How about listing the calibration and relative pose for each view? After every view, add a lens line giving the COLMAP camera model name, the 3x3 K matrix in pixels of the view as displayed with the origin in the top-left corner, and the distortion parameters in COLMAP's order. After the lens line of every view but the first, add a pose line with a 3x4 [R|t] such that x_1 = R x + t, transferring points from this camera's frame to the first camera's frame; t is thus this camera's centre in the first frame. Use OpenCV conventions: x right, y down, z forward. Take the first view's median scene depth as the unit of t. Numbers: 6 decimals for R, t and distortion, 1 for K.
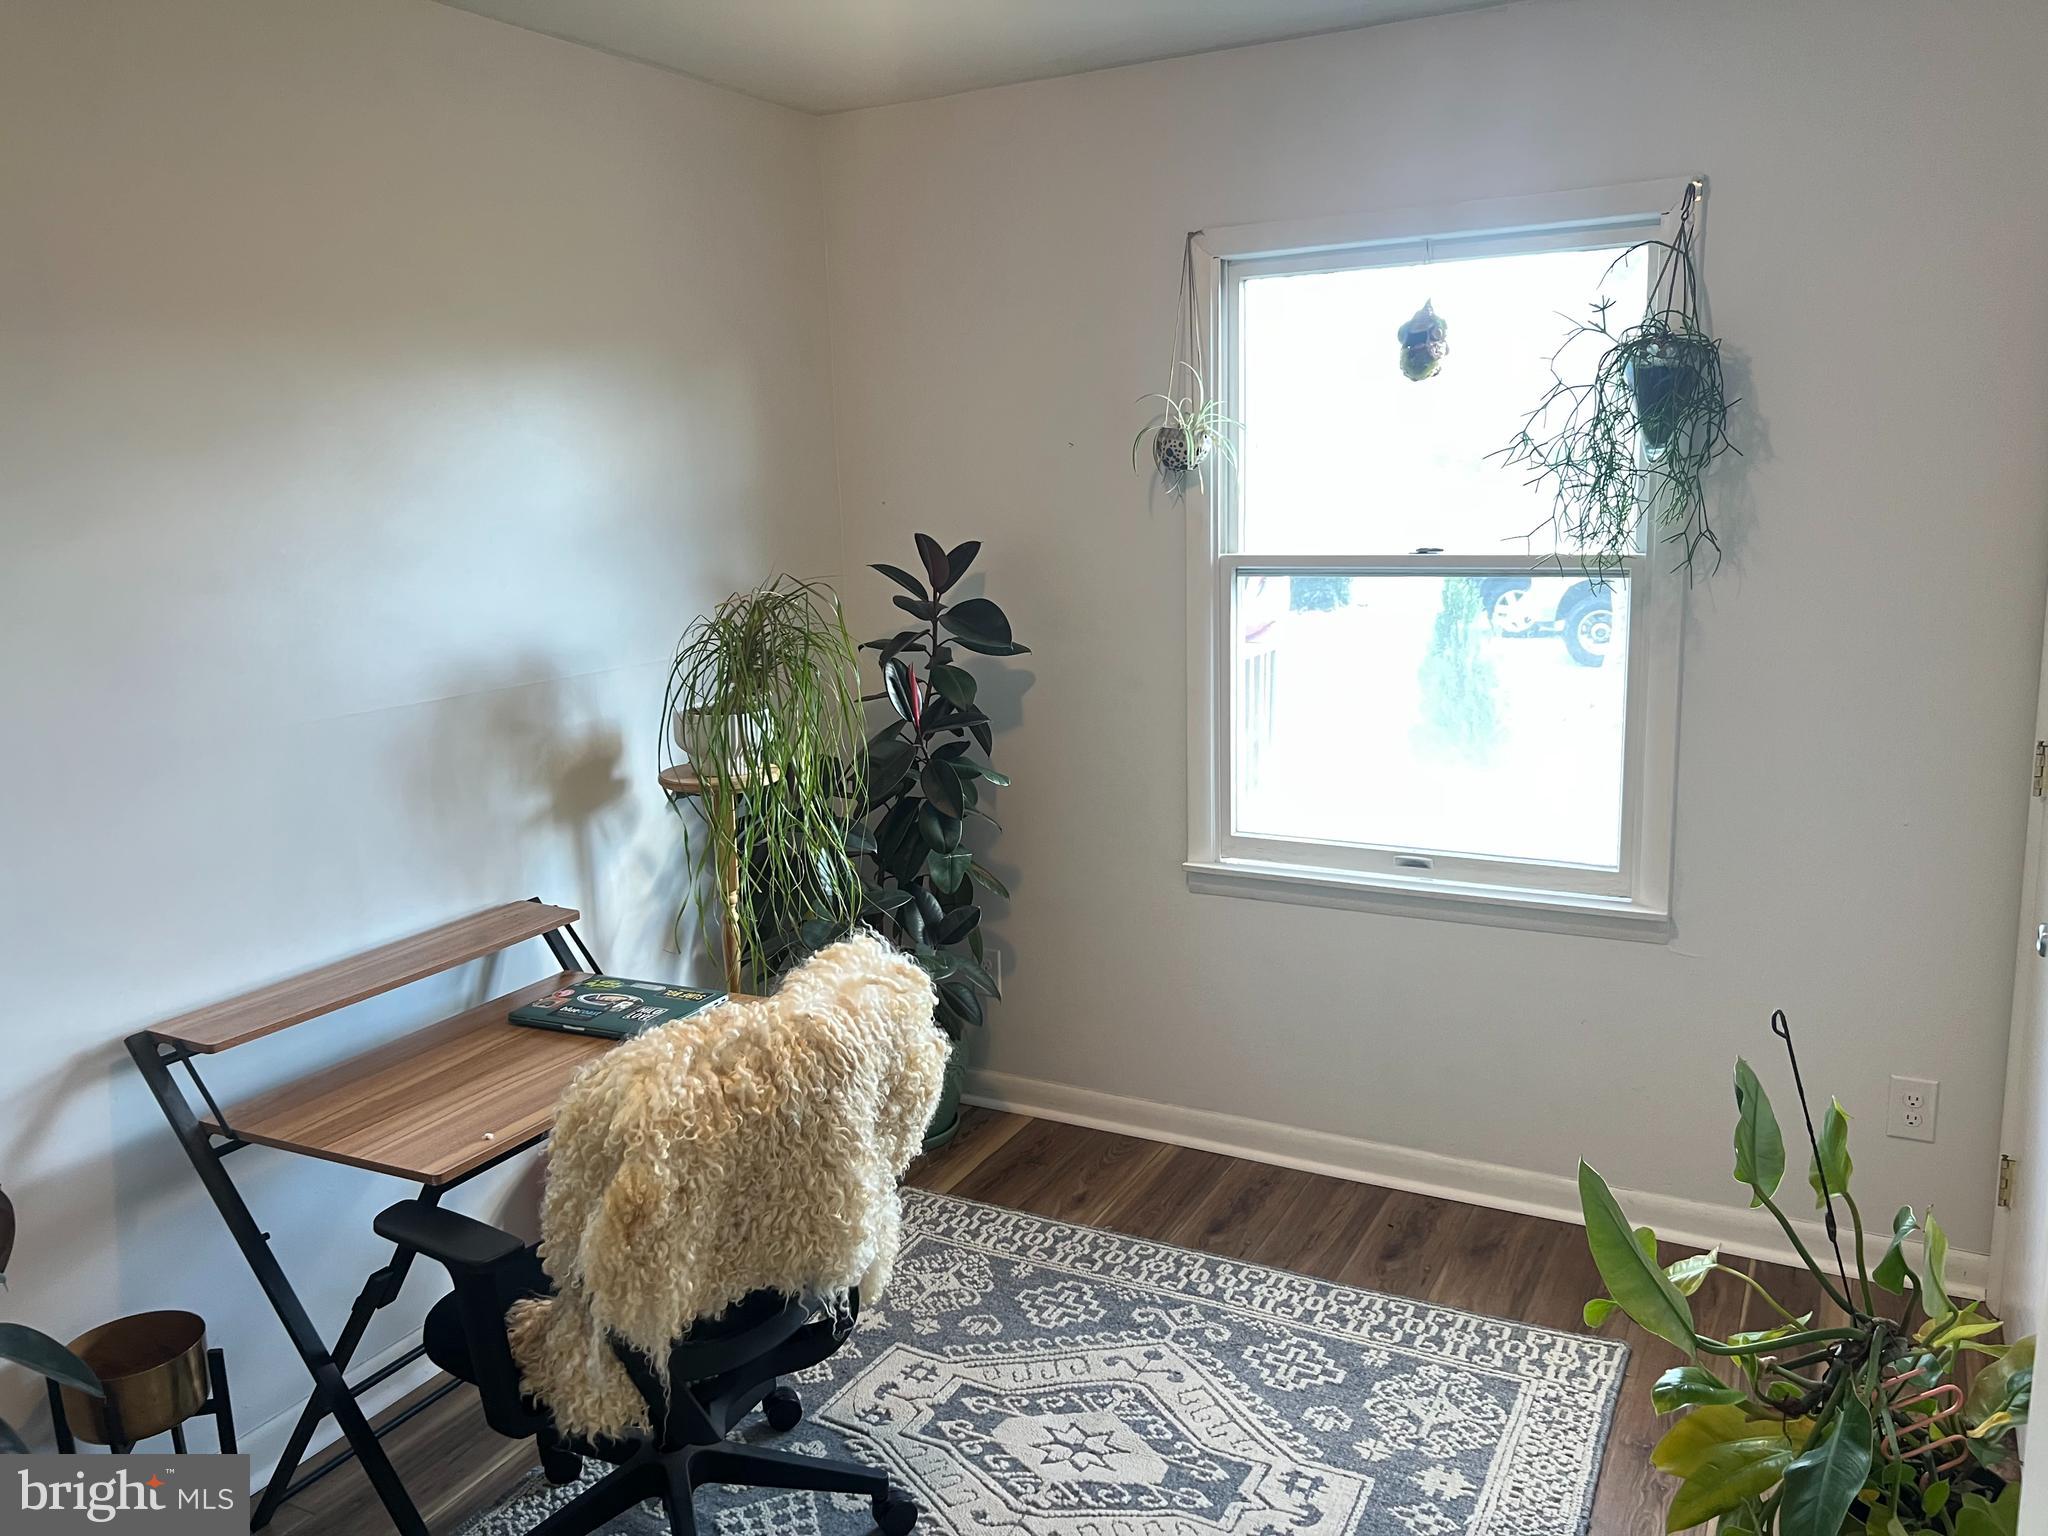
lens RADIAL K [[1555.7, 0, 1027.0], [0, 1555.7, 760.4], [0, 0, 1]] dist [0.061928, -0.072567]
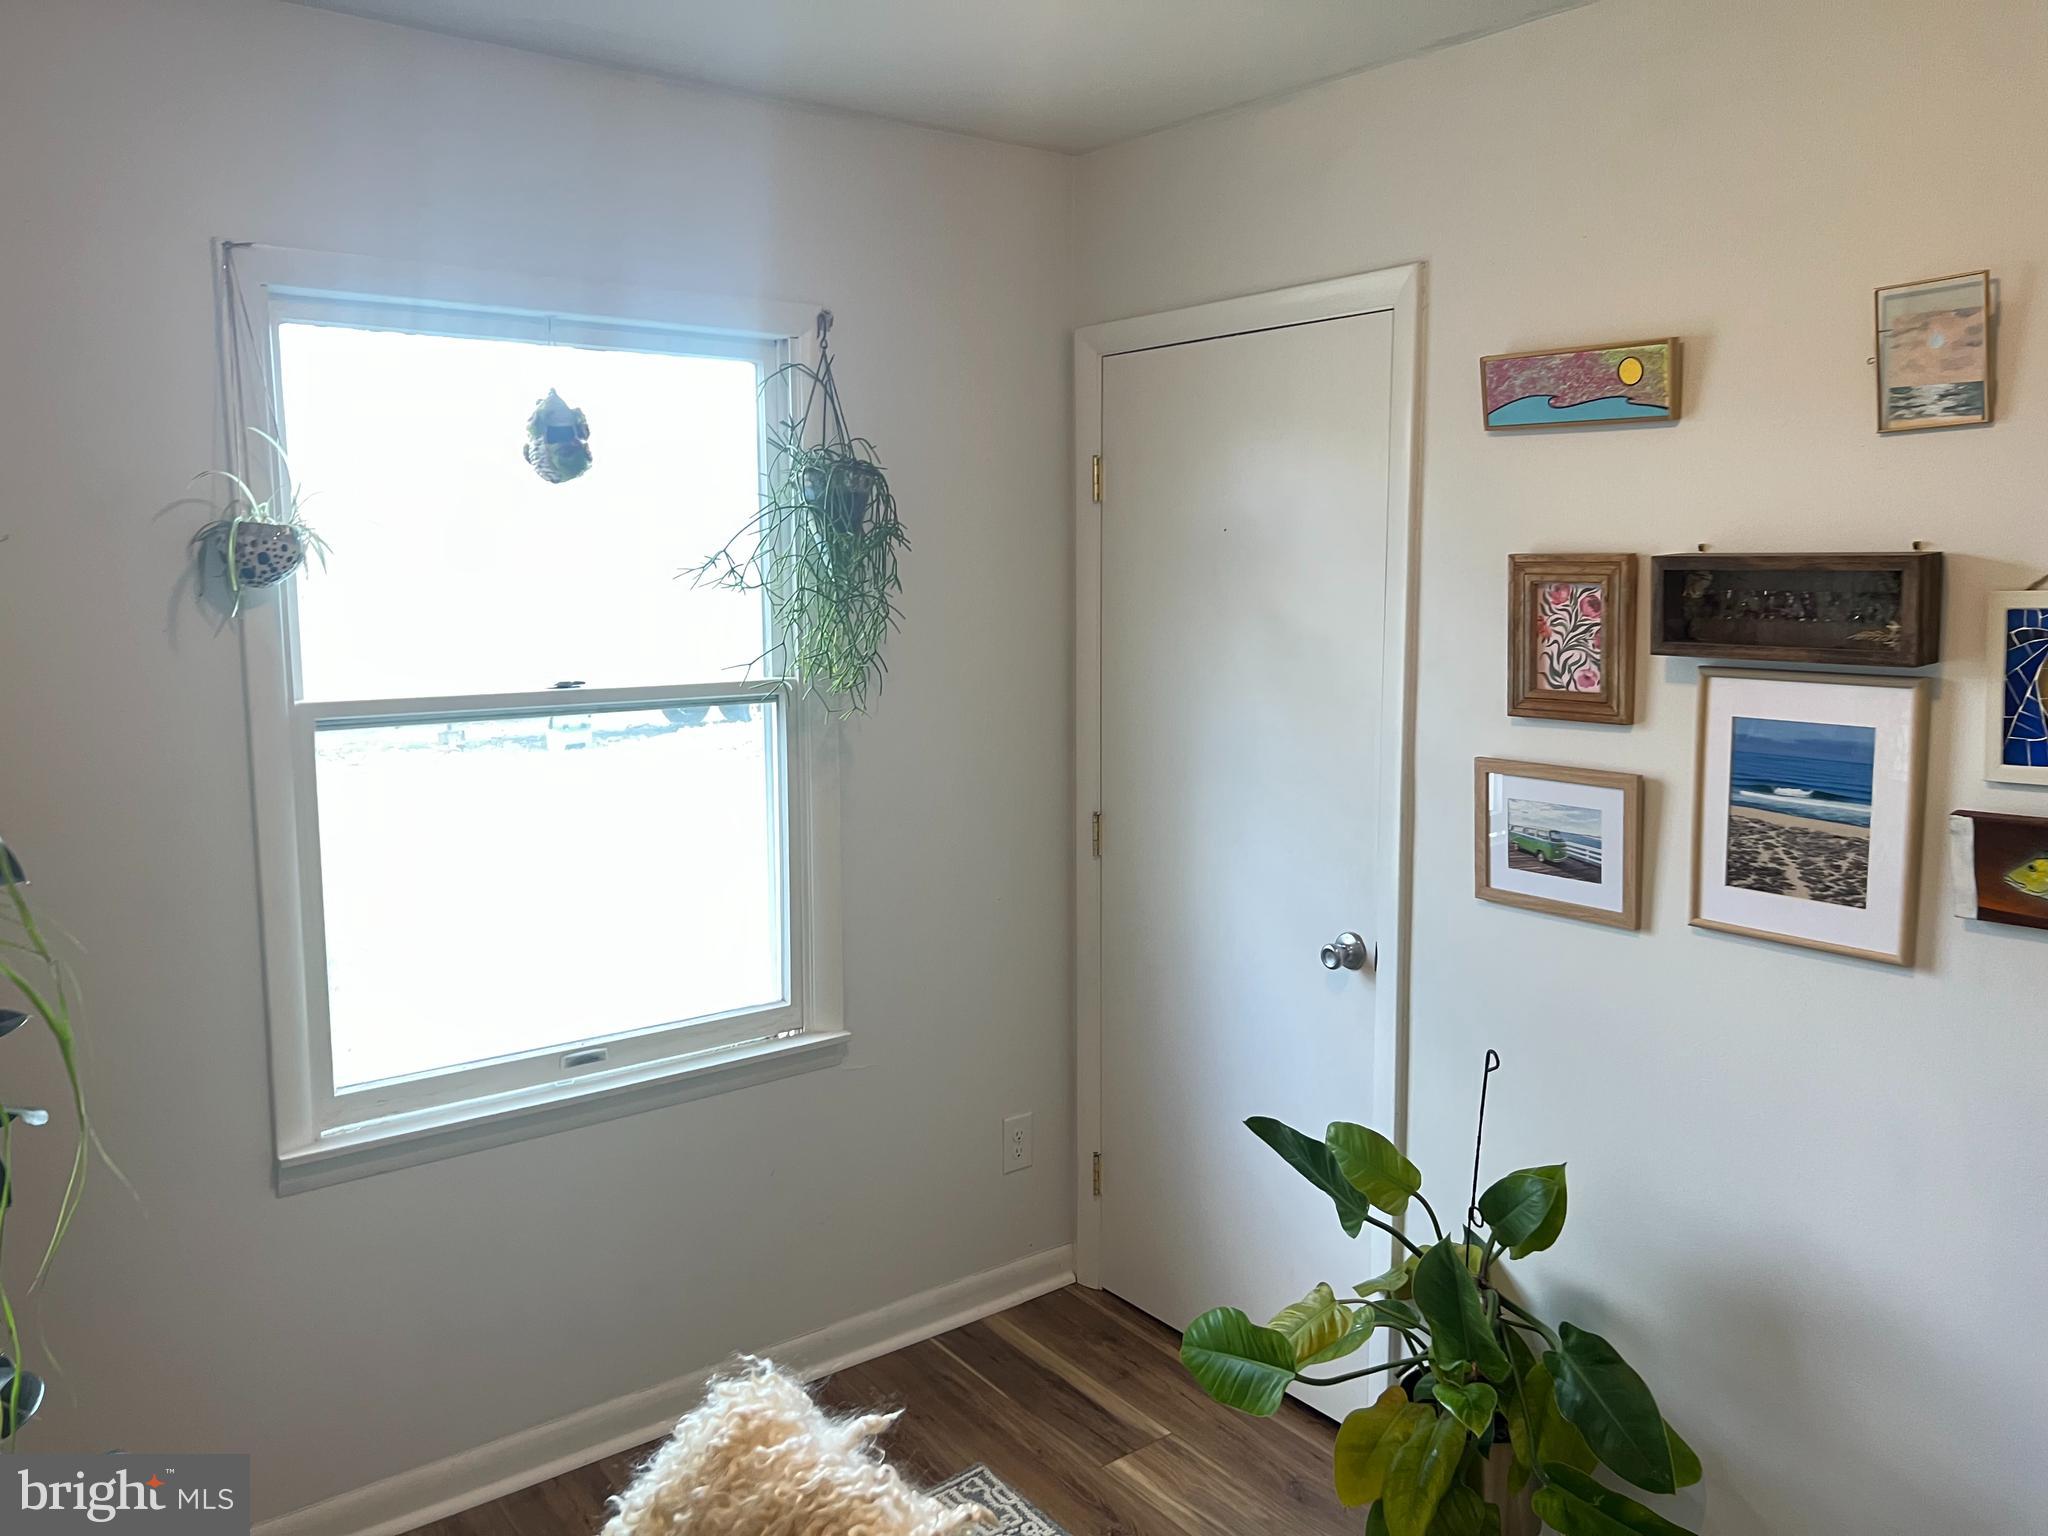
lens RADIAL K [[1555.7, 0, 1026.2], [0, 1555.7, 776.2], [0, 0, 1]] dist [0.061928, -0.072567]
pose [[0.417096, -0.105861, 0.902676, -0.396764], [0.154934, 0.986938, 0.044153, -0.084315], [-0.895559, 0.121439, 0.428050, 0.424815]]
